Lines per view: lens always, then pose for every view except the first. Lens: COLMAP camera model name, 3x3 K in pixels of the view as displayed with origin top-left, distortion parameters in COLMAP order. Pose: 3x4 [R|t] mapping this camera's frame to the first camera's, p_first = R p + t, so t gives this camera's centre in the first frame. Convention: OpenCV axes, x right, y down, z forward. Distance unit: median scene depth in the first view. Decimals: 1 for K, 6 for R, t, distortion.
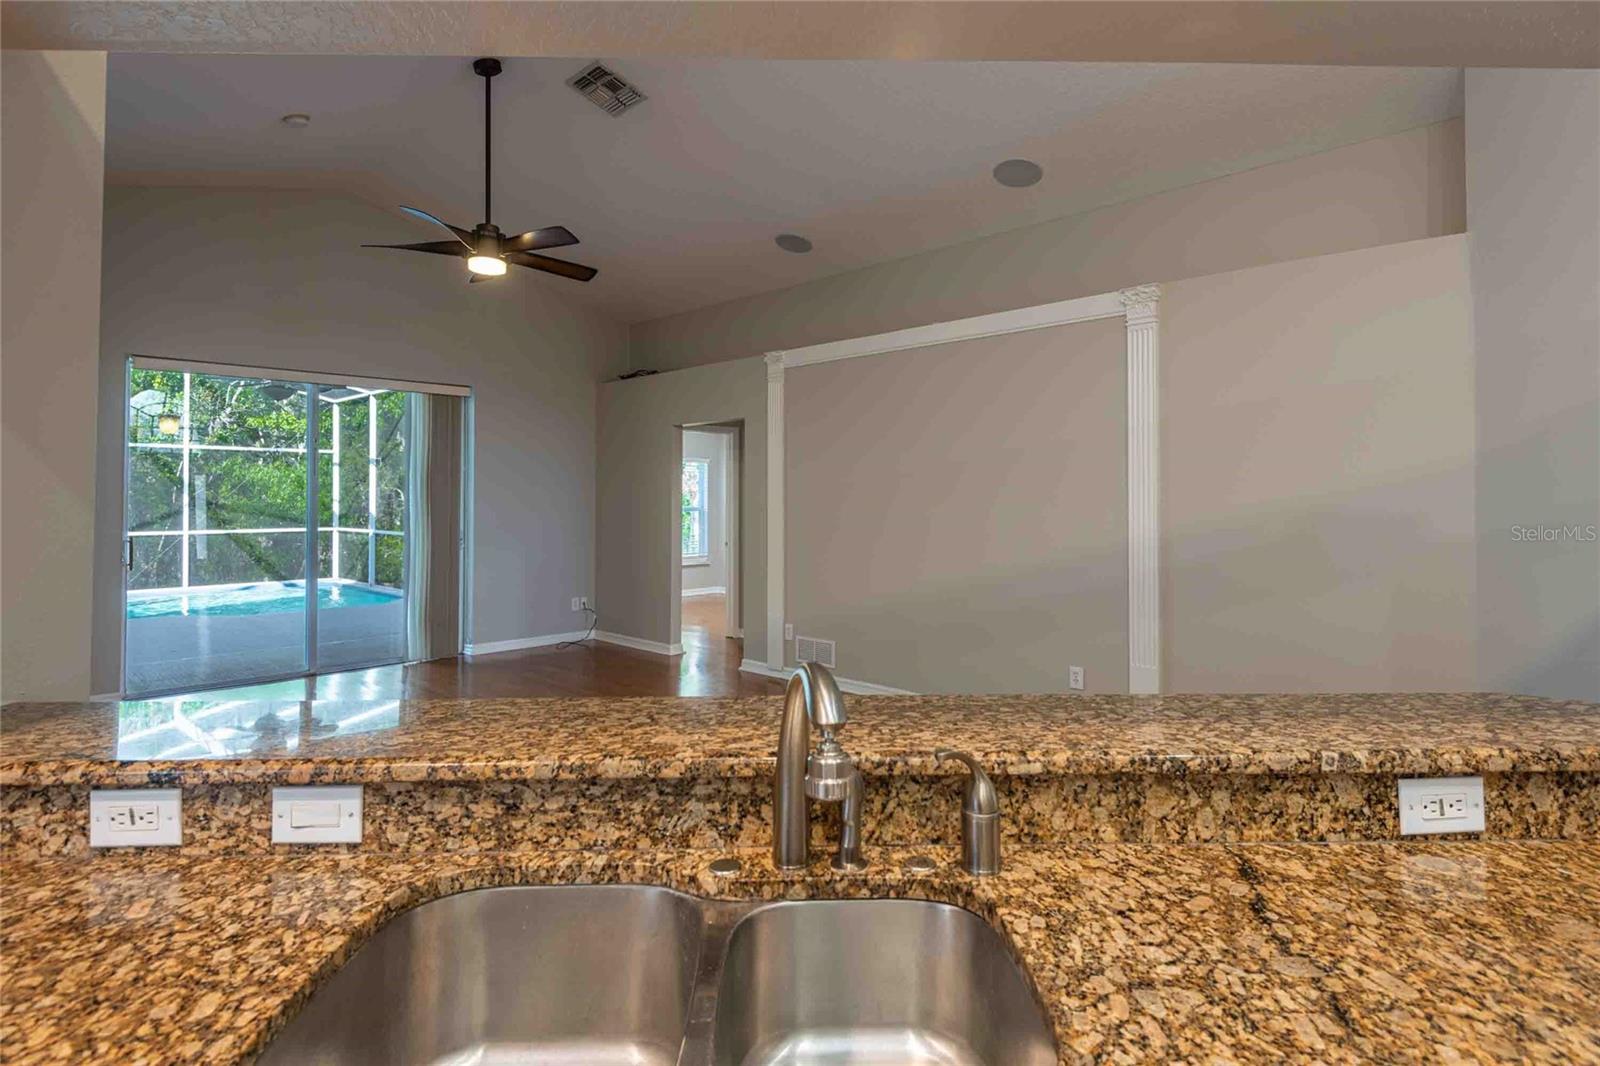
lens RADIAL K [[837.1, 0, 819.0], [0, 837.1, 486.5], [0, 0, 1]] dist [0.030608, -0.018720]
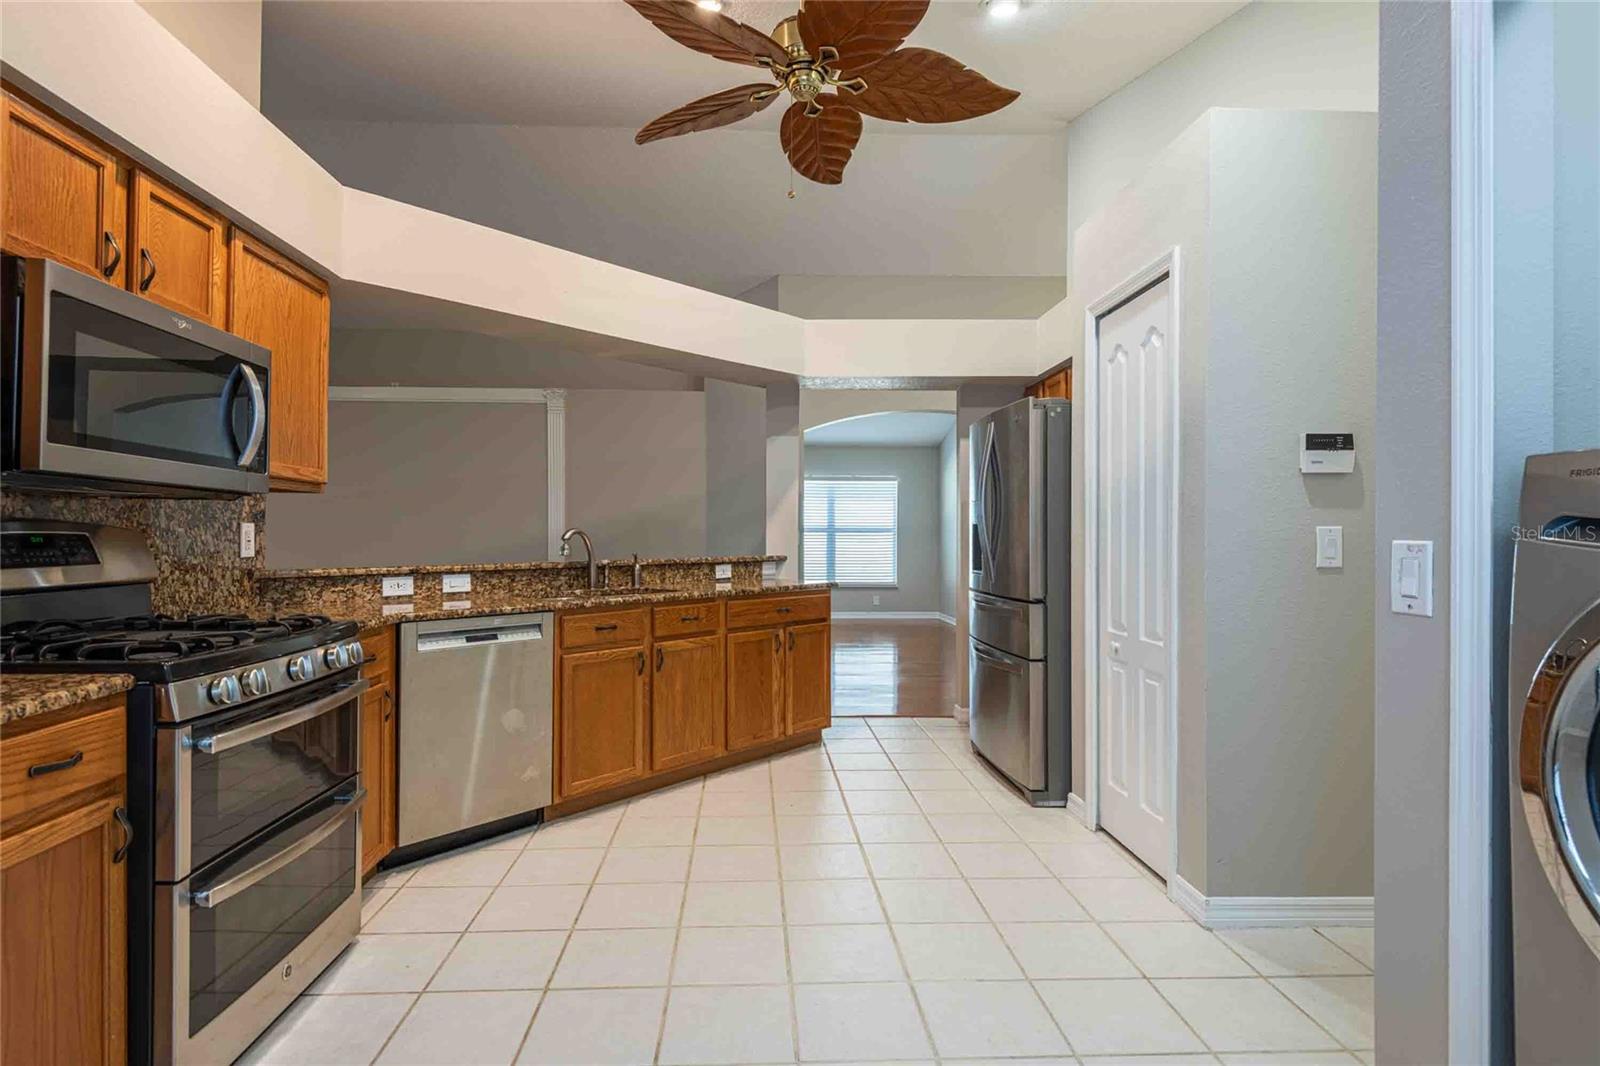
lens RADIAL K [[812.2, 0, 779.4], [0, 812.2, 530.8], [0, 0, 1]] dist [-0.001273, -0.000570]
pose [[0.701114, 0.005625, 0.713027, -0.347863], [-0.013298, 0.999898, 0.005188, 0.029378], [-0.712925, -0.013119, 0.701118, -0.359916]]
